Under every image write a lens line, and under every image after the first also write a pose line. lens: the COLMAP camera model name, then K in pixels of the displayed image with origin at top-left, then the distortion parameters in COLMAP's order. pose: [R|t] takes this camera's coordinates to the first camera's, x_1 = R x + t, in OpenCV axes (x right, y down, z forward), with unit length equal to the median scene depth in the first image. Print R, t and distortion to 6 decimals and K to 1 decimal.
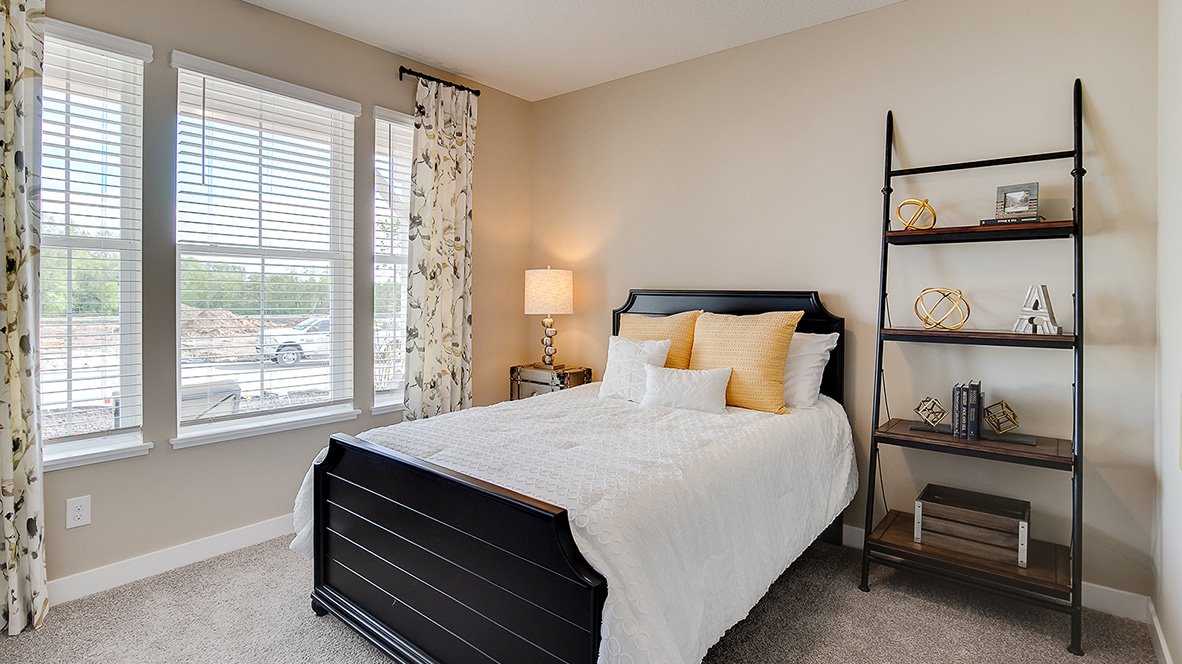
lens RADIAL K [[578.0, 0, 585.0], [0, 578.0, 296.5], [0, 0, 1]] dist [-0.025971, -0.000193]
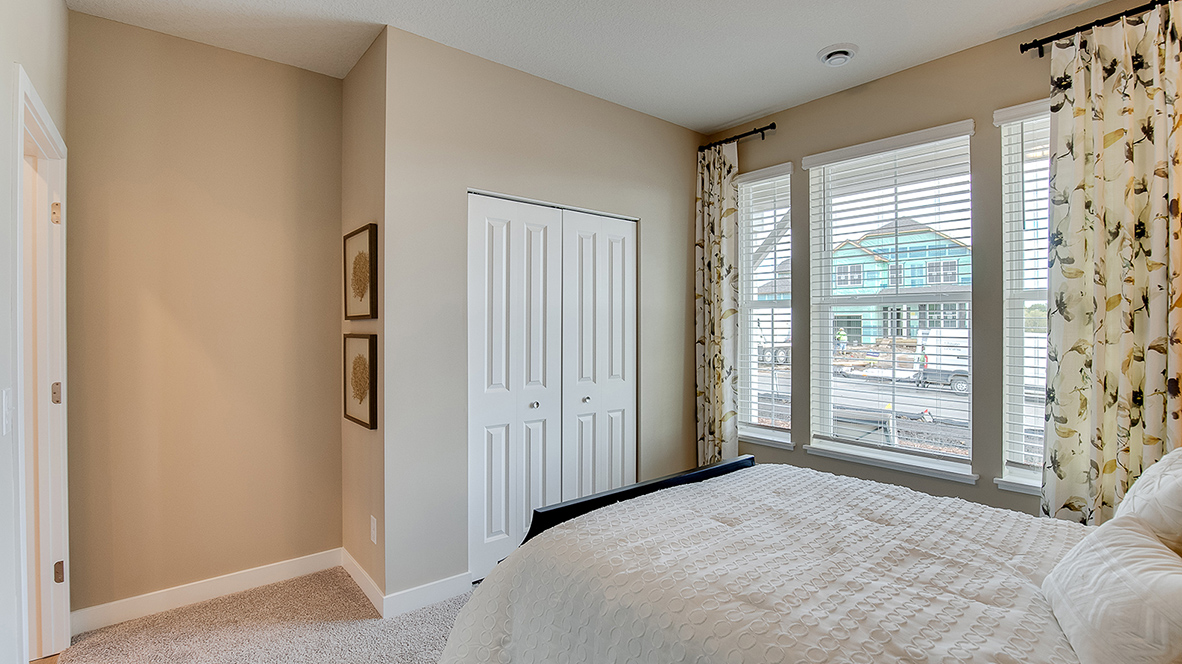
lens RADIAL K [[559.5, 0, 587.6], [0, 559.5, 335.3], [0, 0, 1]] dist [-0.029859, -0.000238]
pose [[-0.211318, 0.001542, -0.977416, 0.504427], [-0.014520, 0.999883, 0.004717, -0.005995], [0.977309, 0.015189, -0.211271, 0.577438]]
